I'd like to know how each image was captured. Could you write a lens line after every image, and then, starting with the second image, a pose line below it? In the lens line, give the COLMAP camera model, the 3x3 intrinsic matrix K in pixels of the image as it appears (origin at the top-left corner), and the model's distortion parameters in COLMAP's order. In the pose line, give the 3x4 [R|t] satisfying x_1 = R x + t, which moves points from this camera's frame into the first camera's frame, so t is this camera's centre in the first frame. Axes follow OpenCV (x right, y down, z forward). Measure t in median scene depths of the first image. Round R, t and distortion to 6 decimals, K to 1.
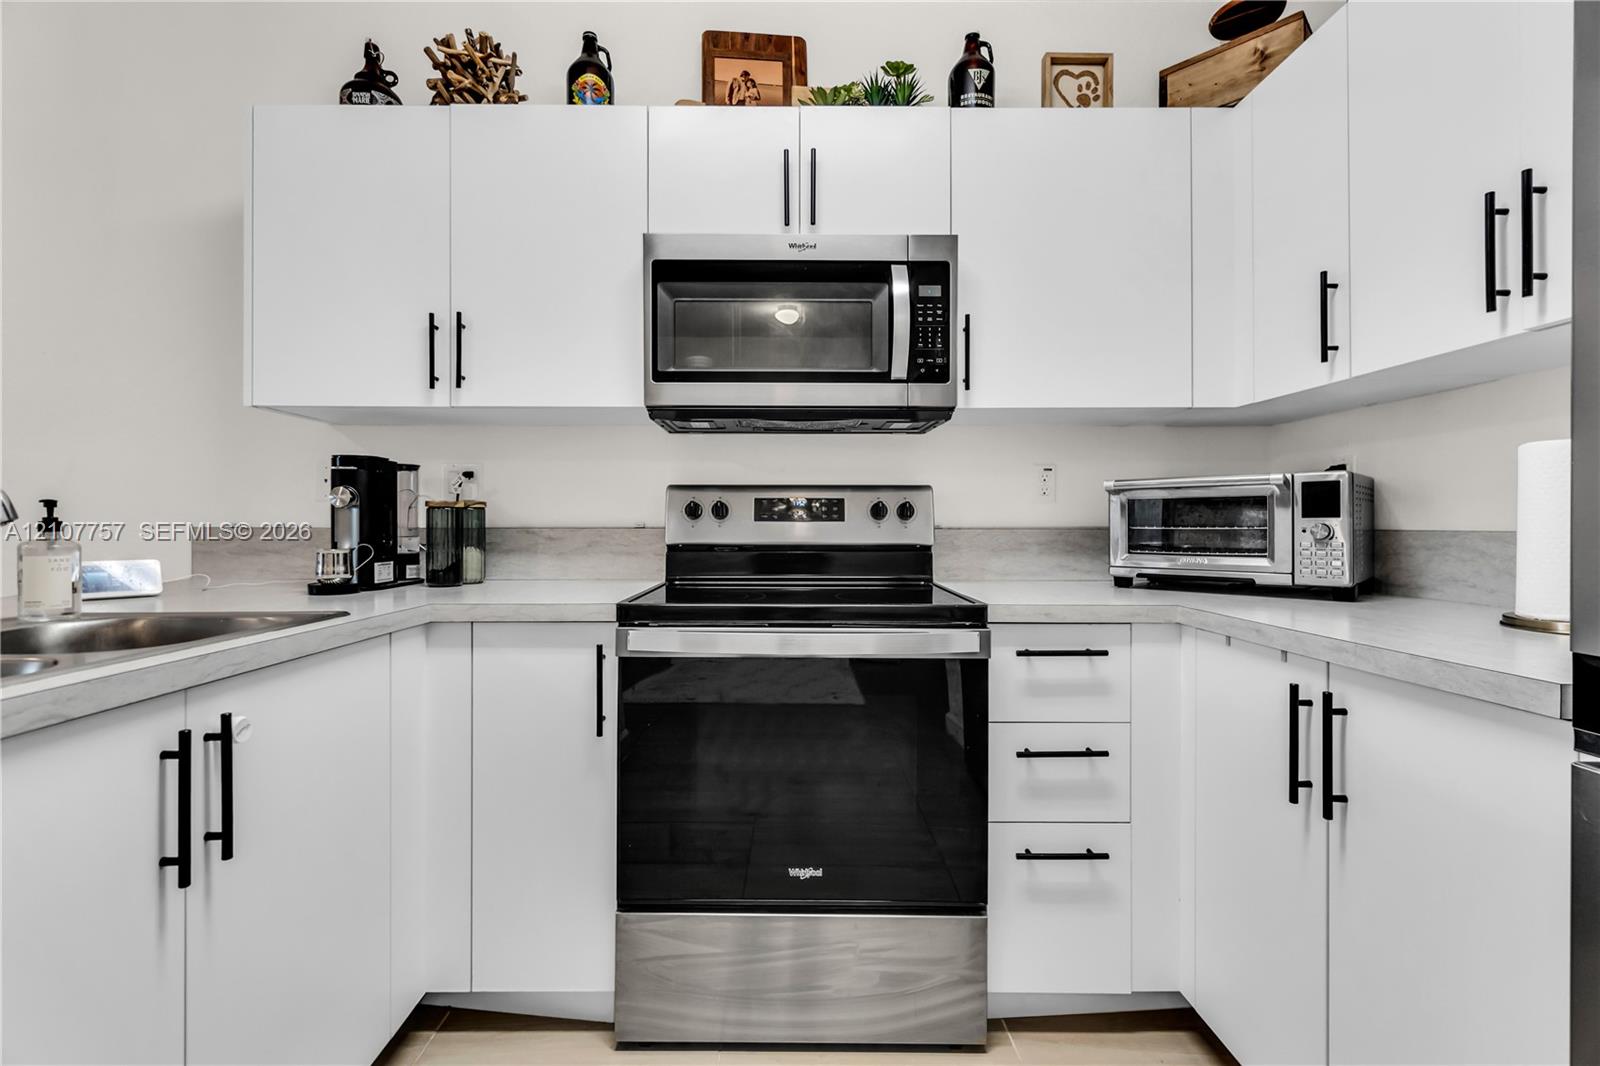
lens RADIAL K [[704.0, 0, 792.0], [0, 704.0, 525.5], [0, 0, 1]] dist [-0.003822, 0.003021]
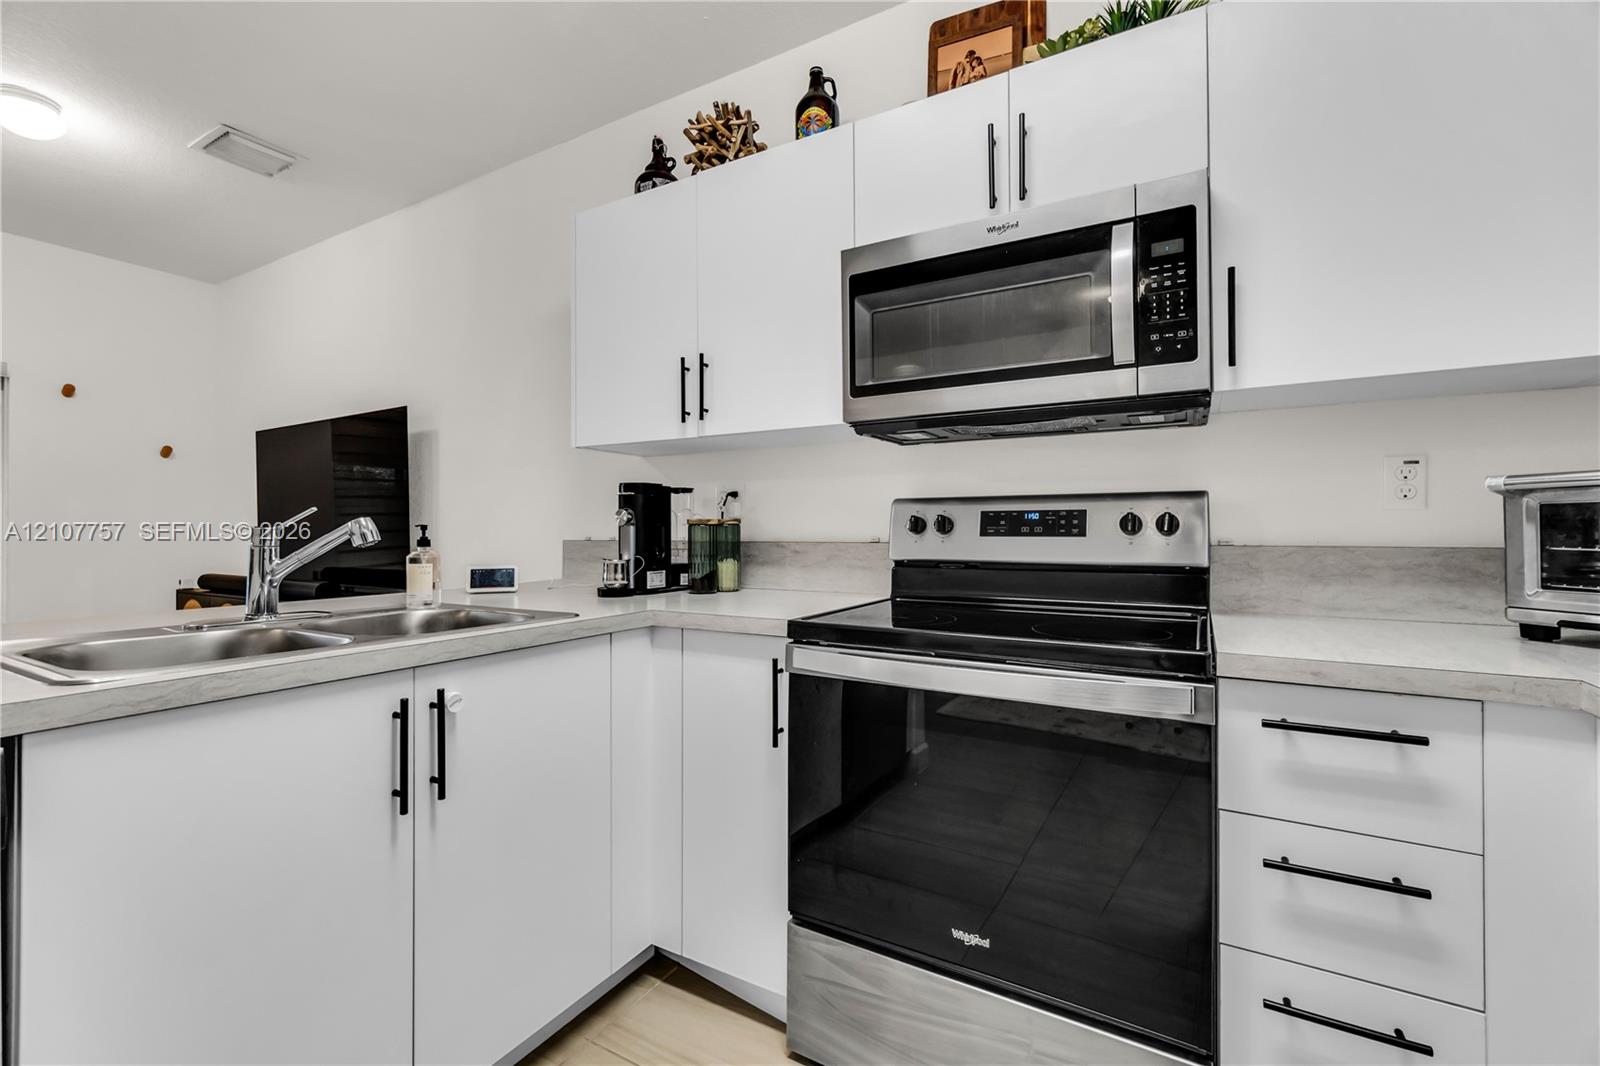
lens RADIAL K [[704.0, 0, 786.0], [0, 704.0, 524.8], [0, 0, 1]] dist [-0.003822, 0.003021]
pose [[0.853719, -0.006710, -0.520692, 0.234592], [0.002140, 0.999954, -0.009378, -0.014752], [0.520730, 0.006892, 0.853693, 0.100710]]
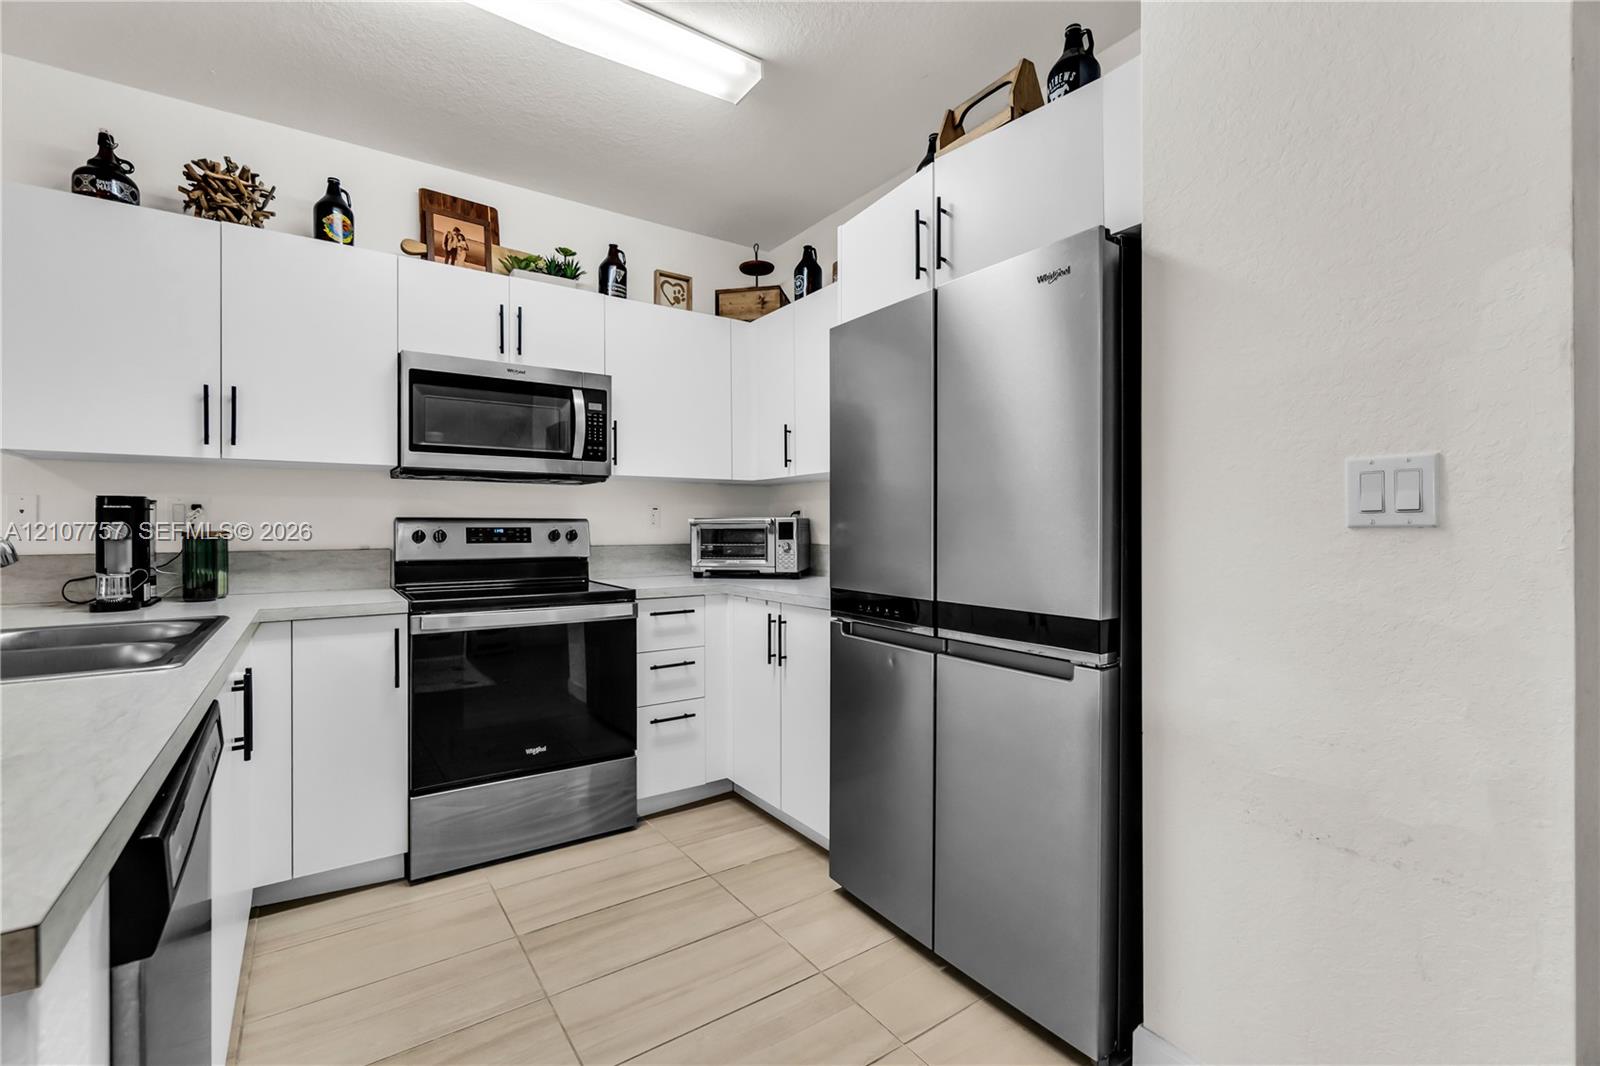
lens RADIAL K [[704.0, 0, 795.6], [0, 704.0, 526.9], [0, 0, 1]] dist [-0.003822, 0.003021]
pose [[0.823775, -0.002222, 0.566912, -0.357367], [0.004233, 0.999989, -0.002232, -0.038701], [-0.566901, 0.004239, 0.823775, -0.645799]]
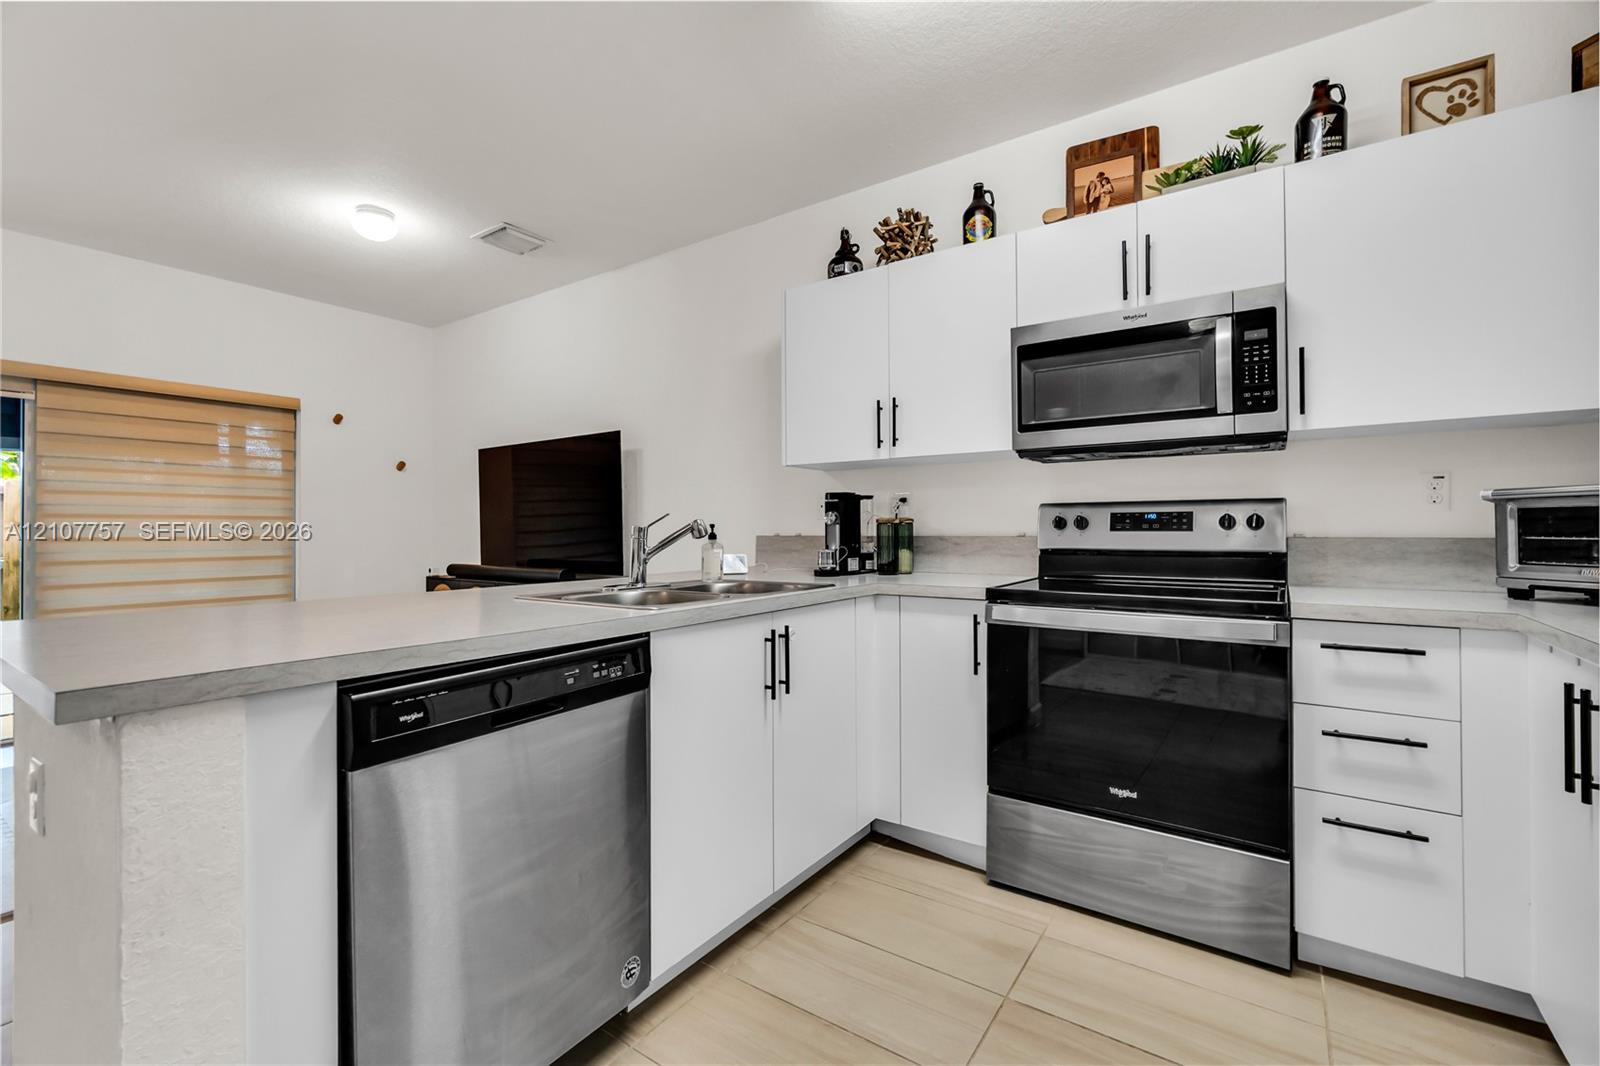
lens RADIAL K [[704.0, 0, 787.5], [0, 704.0, 524.5], [0, 0, 1]] dist [-0.003822, 0.003021]
pose [[0.811202, -0.008442, -0.584705, 0.239879], [0.004369, 0.999955, -0.008375, -0.011403], [0.584750, 0.004239, 0.811202, -0.393007]]
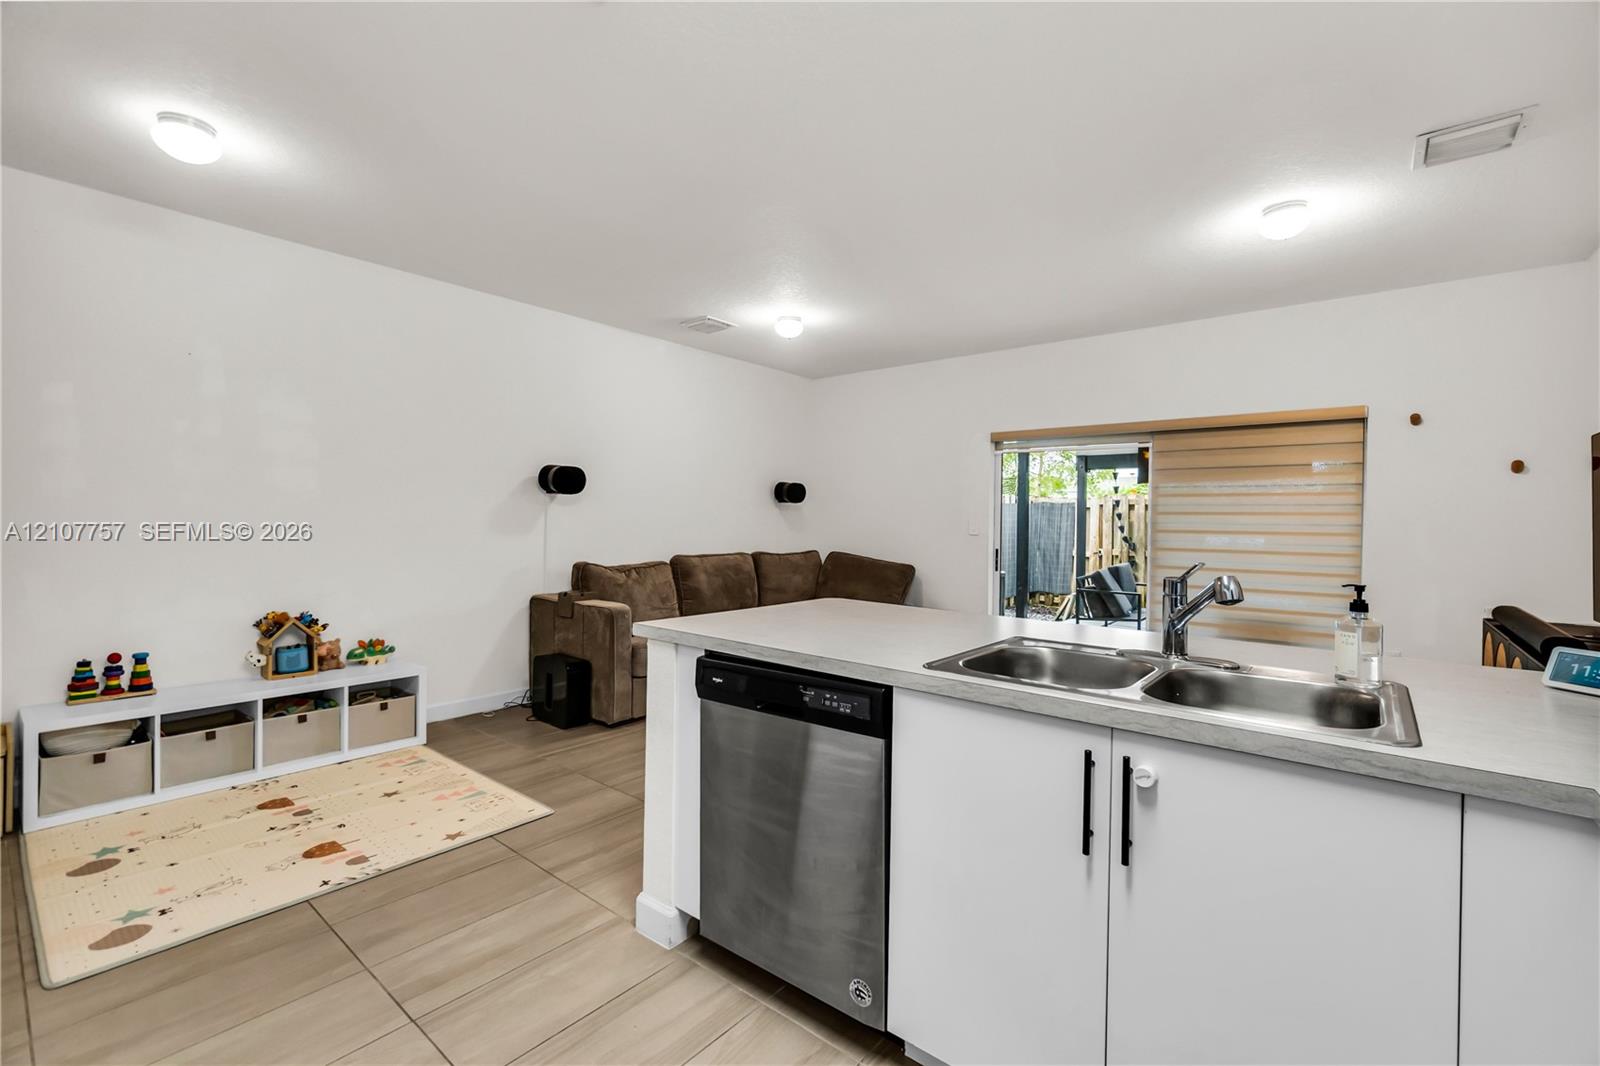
lens RADIAL K [[704.0, 0, 799.4], [0, 704.0, 535.1], [0, 0, 1]] dist [-0.003822, 0.003021]
pose [[-0.650215, 0.008901, -0.759698, 0.324177], [-0.015589, 0.999565, 0.025054, -0.093839], [0.759590, 0.028134, -0.649793, 0.718410]]
